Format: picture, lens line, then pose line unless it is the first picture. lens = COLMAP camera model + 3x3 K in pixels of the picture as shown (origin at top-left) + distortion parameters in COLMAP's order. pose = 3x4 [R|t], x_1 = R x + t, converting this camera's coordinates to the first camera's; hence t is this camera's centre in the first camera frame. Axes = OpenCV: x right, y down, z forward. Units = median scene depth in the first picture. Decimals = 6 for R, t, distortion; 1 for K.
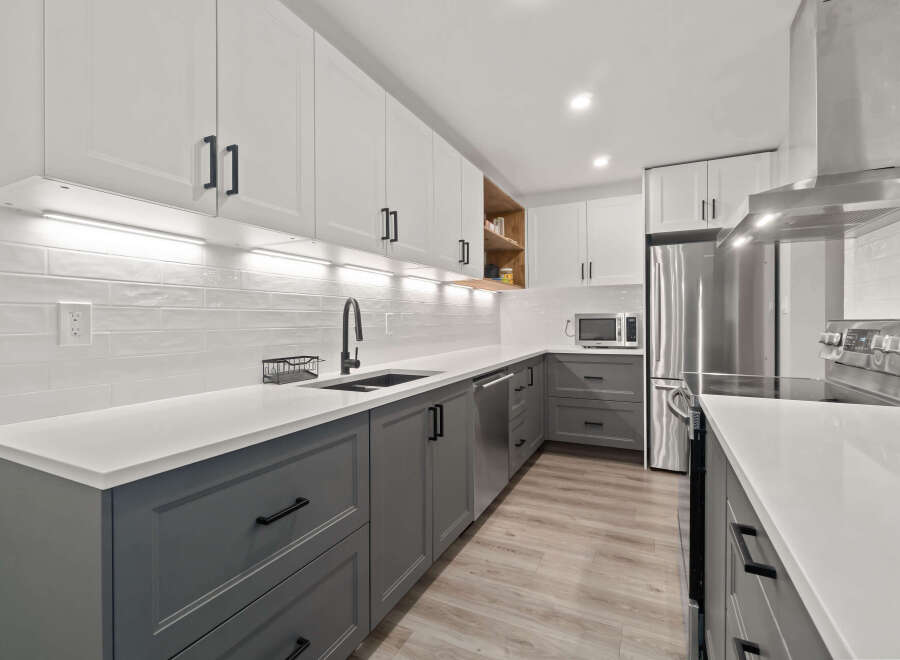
lens RADIAL K [[426.0, 0, 442.3], [0, 426.0, 322.3], [0, 0, 1]] dist [-0.002388, -0.000899]
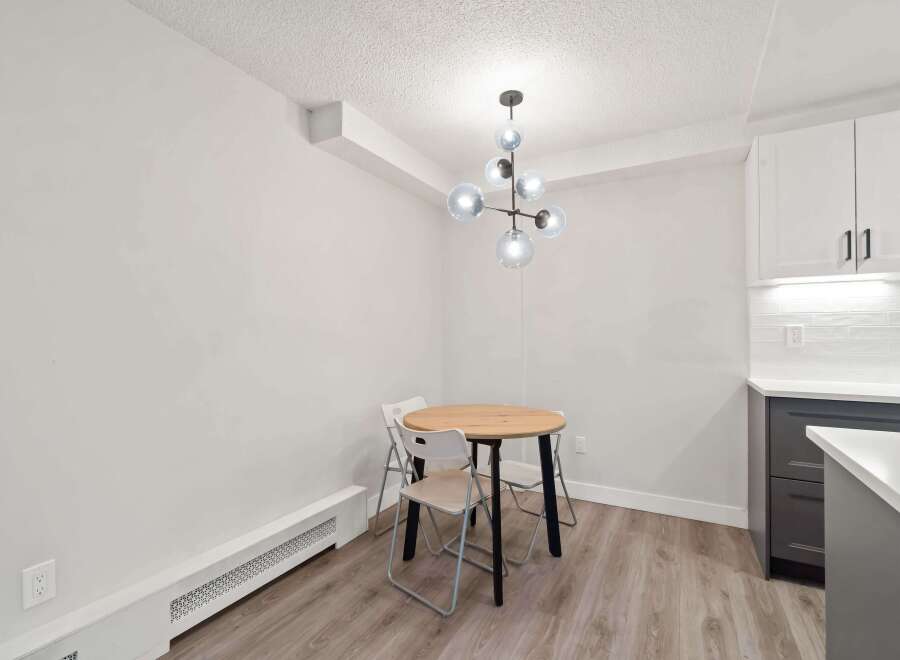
lens RADIAL K [[426.0, 0, 446.3], [0, 426.0, 337.3], [0, 0, 1]] dist [-0.002388, -0.000899]
pose [[-0.044814, 0.006167, -0.998976, 0.659784], [0.001087, 0.999981, 0.006125, -0.002686], [0.998995, -0.000812, -0.044820, -0.301887]]
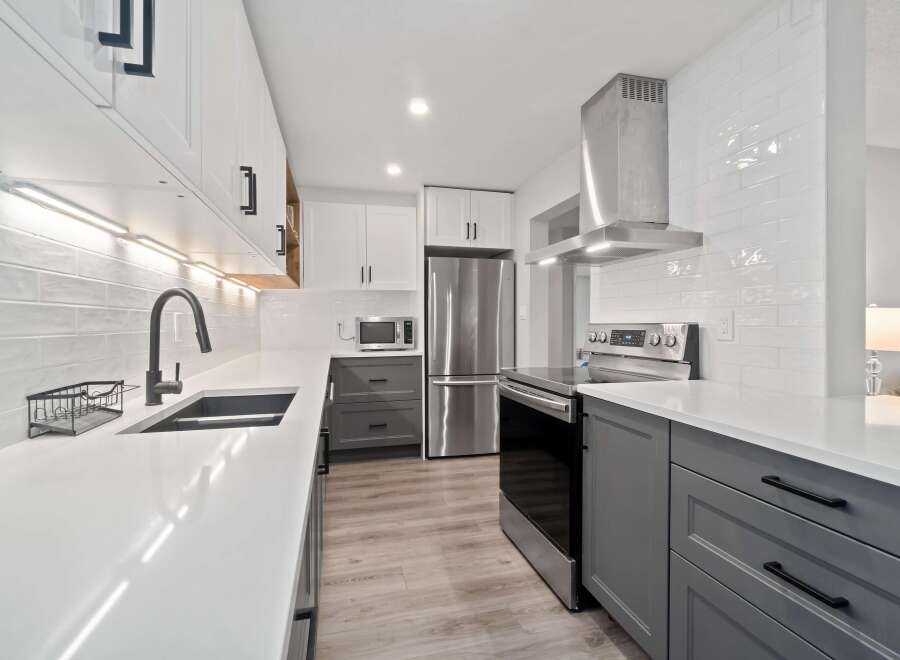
lens RADIAL K [[426.0, 0, 443.6], [0, 426.0, 324.9], [0, 0, 1]] dist [-0.002388, -0.000899]
pose [[0.759556, 0.001469, 0.650441, -0.292133], [-0.000102, 0.999998, -0.002139, 0.000694], [-0.650442, 0.001559, 0.759554, 0.200531]]
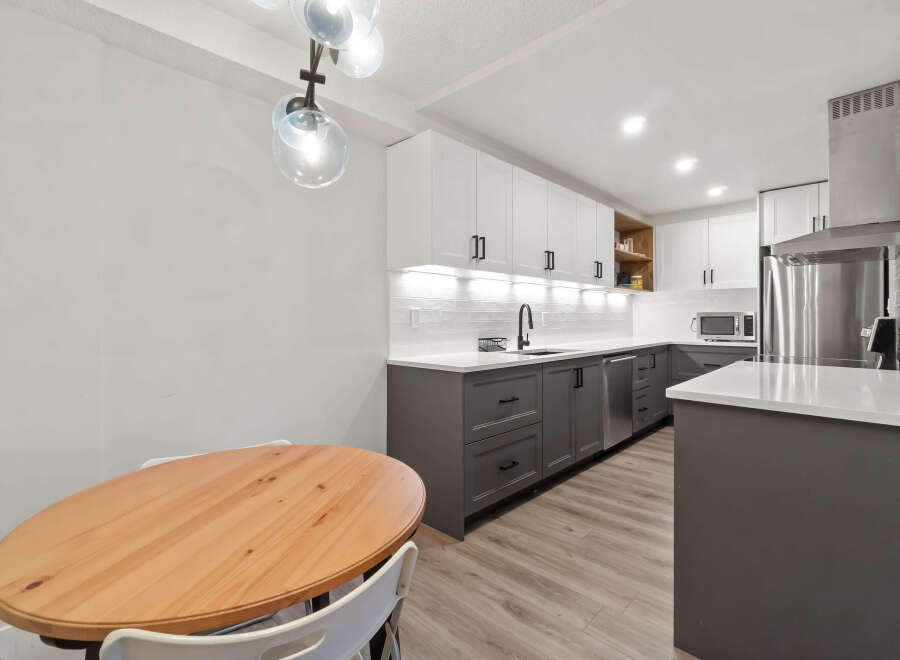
lens RADIAL K [[426.0, 0, 444.5], [0, 426.0, 316.1], [0, 0, 1]] dist [-0.002388, -0.000899]
pose [[0.952227, 0.004132, -0.305363, -0.003789], [-0.006422, 0.999958, -0.006494, 0.004542], [0.305324, 0.008145, 0.952214, -0.615230]]
